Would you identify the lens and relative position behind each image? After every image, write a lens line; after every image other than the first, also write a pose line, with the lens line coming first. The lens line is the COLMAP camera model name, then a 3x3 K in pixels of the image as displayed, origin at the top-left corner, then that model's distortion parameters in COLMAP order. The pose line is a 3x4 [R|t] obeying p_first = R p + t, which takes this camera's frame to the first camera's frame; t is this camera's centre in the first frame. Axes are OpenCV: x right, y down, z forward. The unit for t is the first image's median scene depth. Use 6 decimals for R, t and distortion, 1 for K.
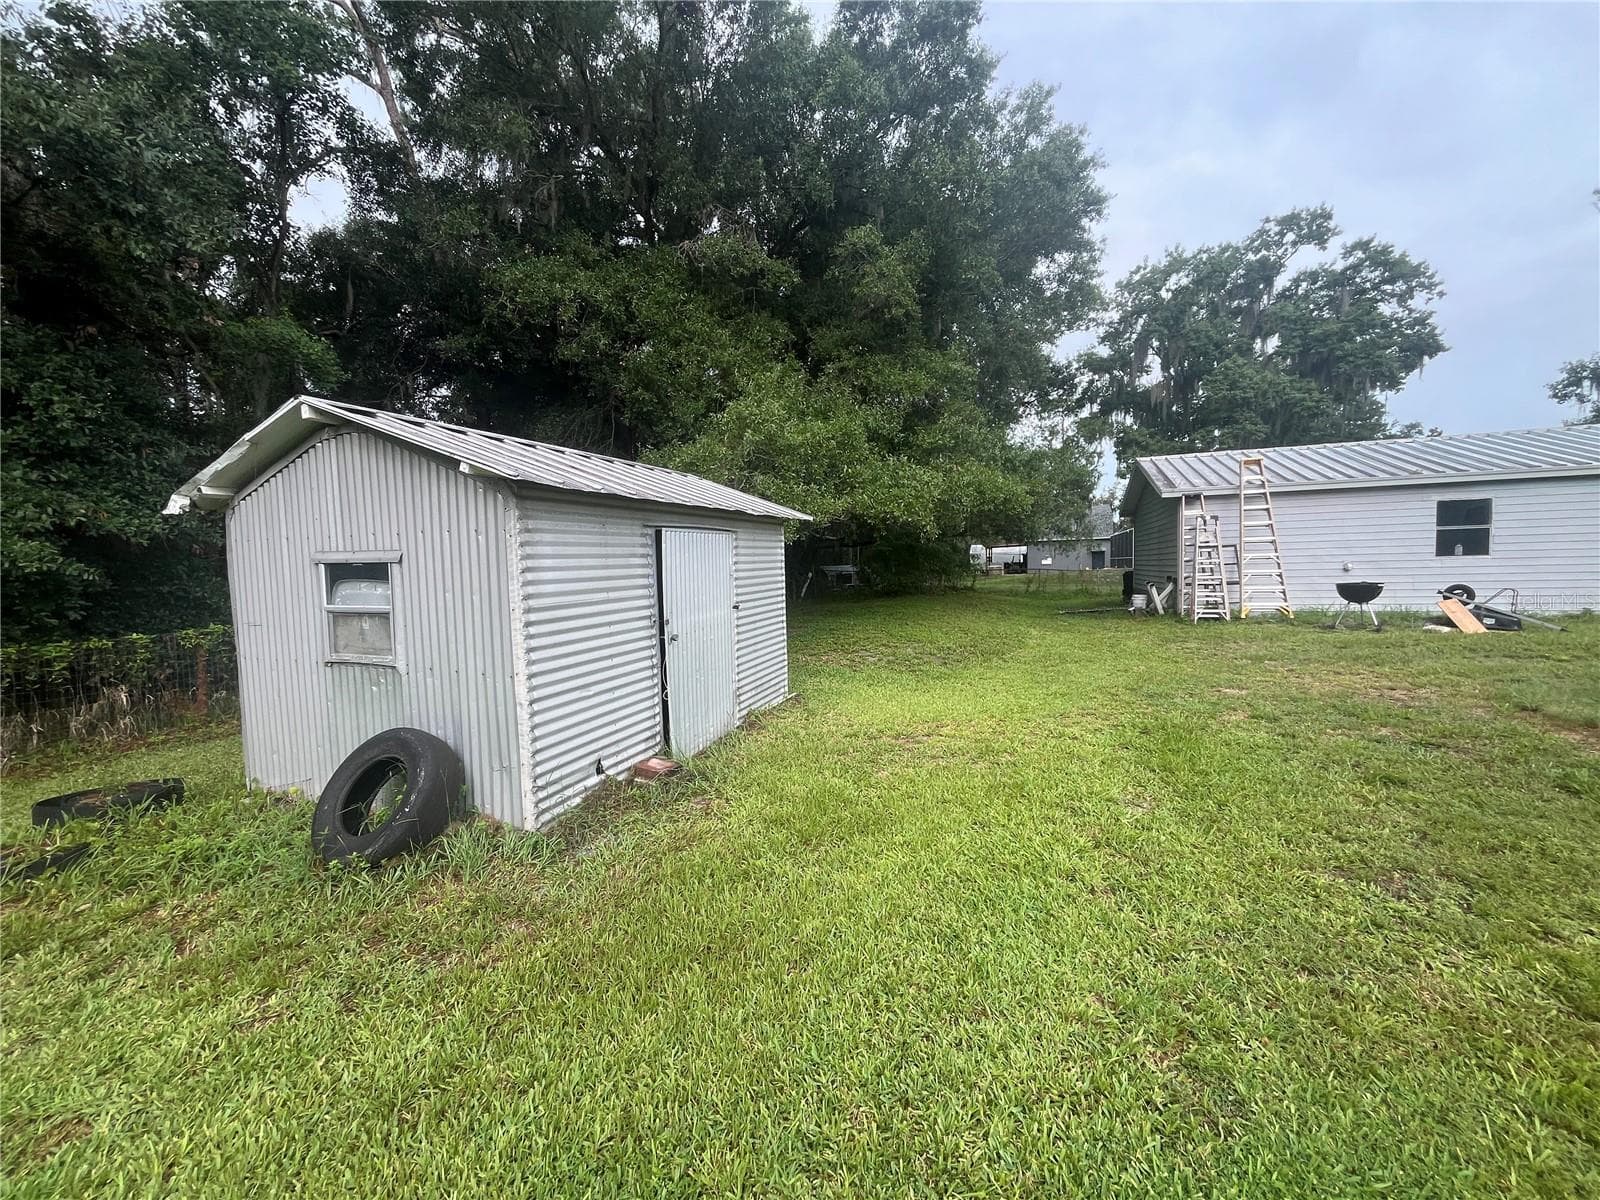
lens RADIAL K [[647.1, 0, 796.5], [0, 647.1, 610.4], [0, 0, 1]] dist [-0.002145, -0.000479]
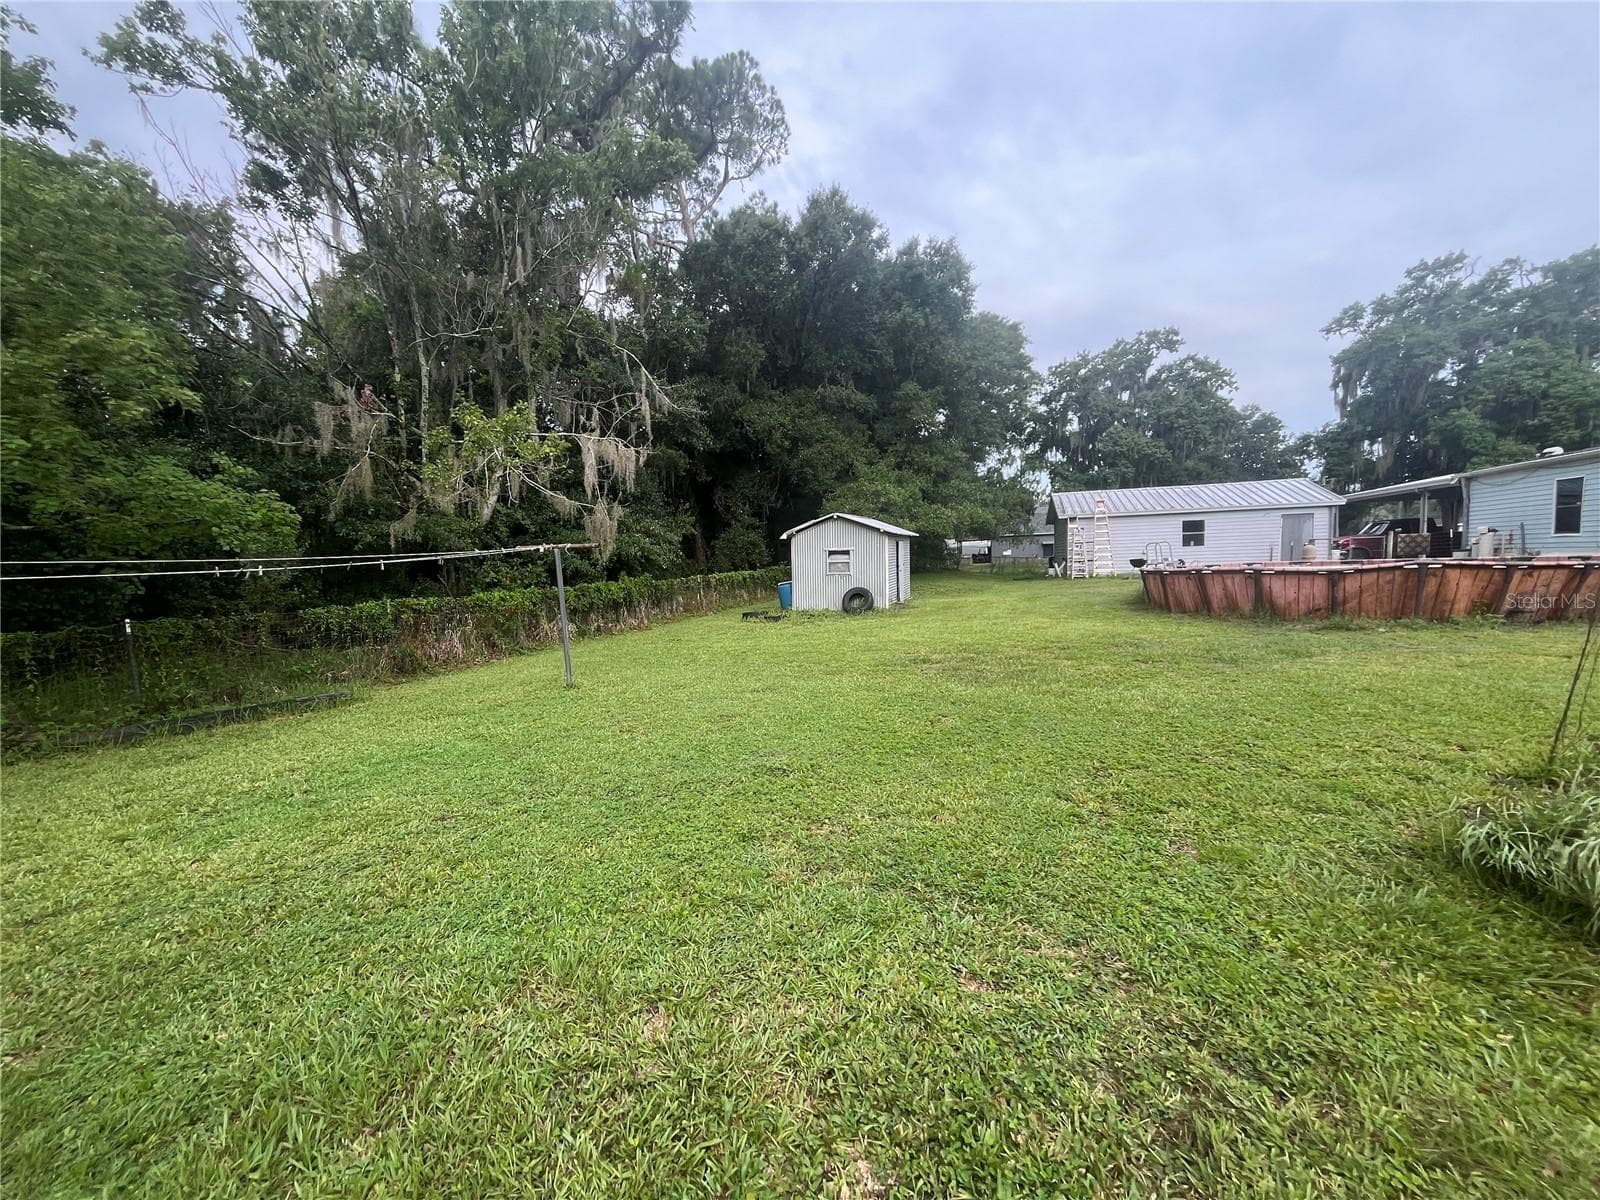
lens RADIAL K [[647.1, 0, 796.5], [0, 647.1, 610.4], [0, 0, 1]] dist [-0.002145, -0.000479]
pose [[0.998633, -0.011876, 0.050910, -0.289617], [0.011408, 0.999890, 0.009480, 0.067678], [-0.051017, -0.008886, 0.998658, -0.791312]]
